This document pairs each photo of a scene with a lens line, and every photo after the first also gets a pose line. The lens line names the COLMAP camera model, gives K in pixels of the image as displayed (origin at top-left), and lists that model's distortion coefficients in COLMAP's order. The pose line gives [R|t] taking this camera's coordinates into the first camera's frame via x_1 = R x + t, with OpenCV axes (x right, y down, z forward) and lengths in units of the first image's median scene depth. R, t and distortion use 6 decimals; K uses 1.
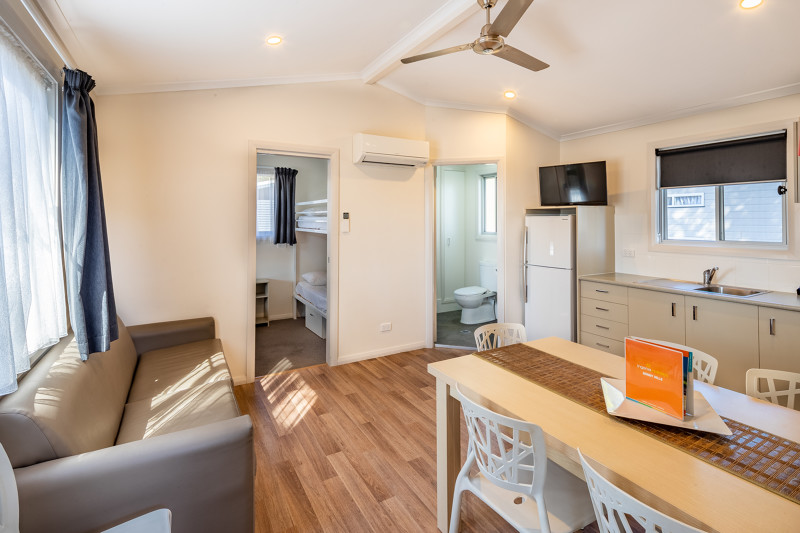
lens RADIAL K [[389.1, 0, 401.1], [0, 389.1, 218.5], [0, 0, 1]] dist [0.015282, -0.000302]
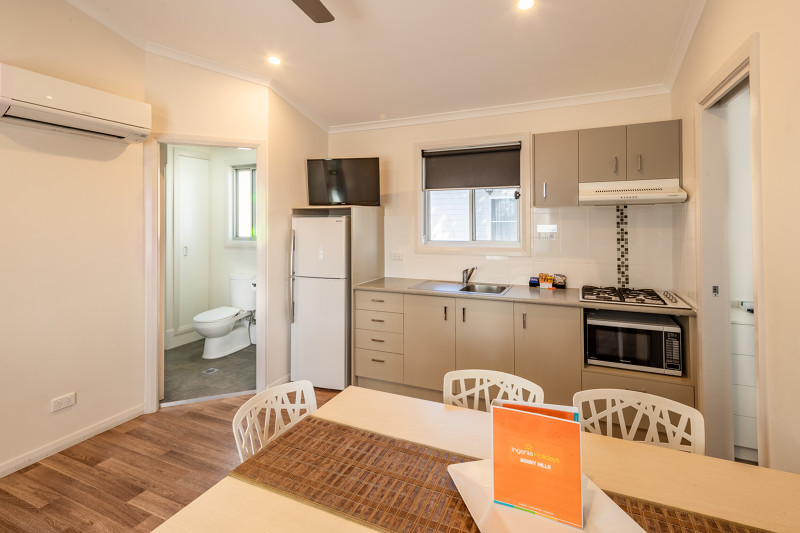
lens RADIAL K [[389.1, 0, 401.1], [0, 389.1, 218.5], [0, 0, 1]] dist [0.015282, -0.000302]
pose [[0.812524, 0.002949, 0.582921, 0.030435], [-0.000283, 0.999989, -0.004664, 0.000425], [-0.582928, 0.003625, 0.812516, 0.219066]]
